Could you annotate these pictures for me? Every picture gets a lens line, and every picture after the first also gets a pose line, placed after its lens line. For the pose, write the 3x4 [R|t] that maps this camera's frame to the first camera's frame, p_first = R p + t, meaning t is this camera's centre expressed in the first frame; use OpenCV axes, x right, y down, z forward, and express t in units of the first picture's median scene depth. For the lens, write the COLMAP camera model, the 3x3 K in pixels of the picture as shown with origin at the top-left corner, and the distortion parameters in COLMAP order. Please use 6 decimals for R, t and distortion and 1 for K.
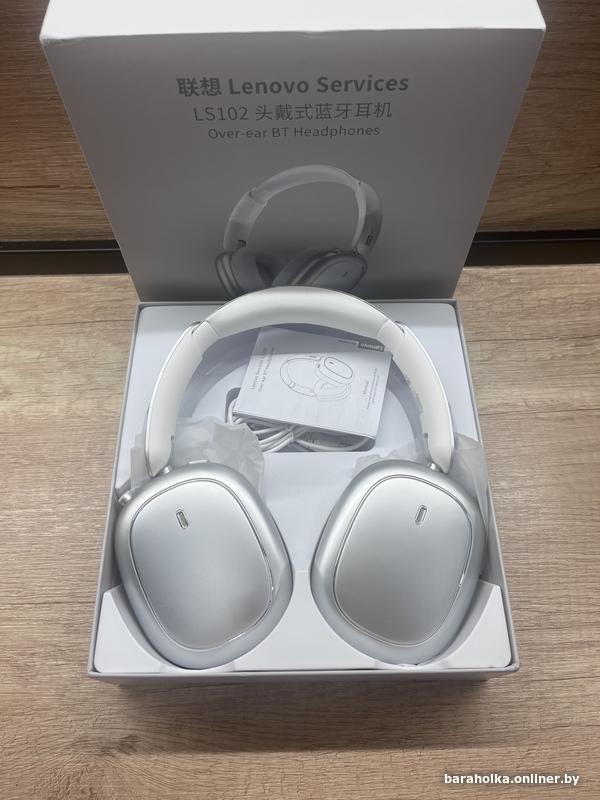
lens RADIAL K [[646.0, 0, 300.0], [0, 646.0, 400.0], [0, 0, 1]] dist [0.091558, -0.178101]
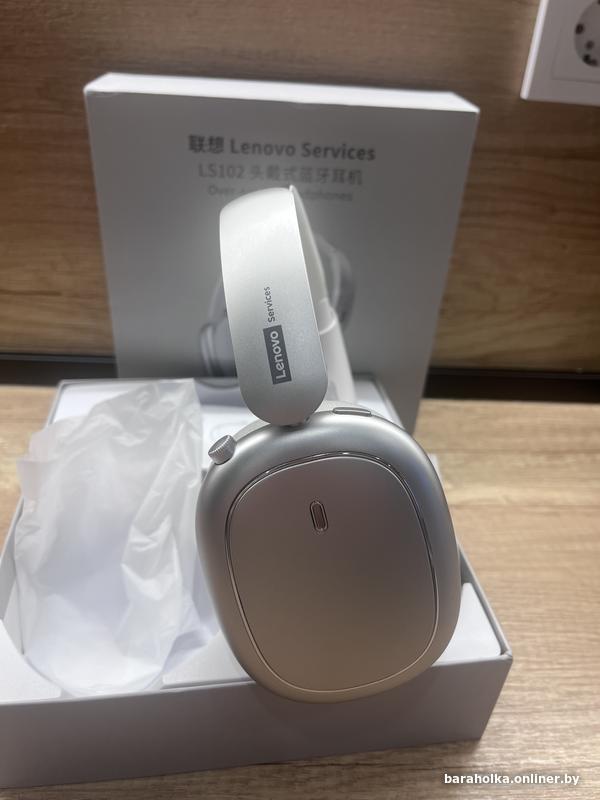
lens RADIAL K [[654.9, 0, 302.8], [0, 654.9, 383.4], [0, 0, 1]] dist [-0.001613, -0.008181]
pose [[0.997959, 0.045148, 0.045171, -0.007870], [-0.015754, 0.859458, -0.510964, 0.518017], [-0.061891, 0.509210, 0.858414, 0.151647]]
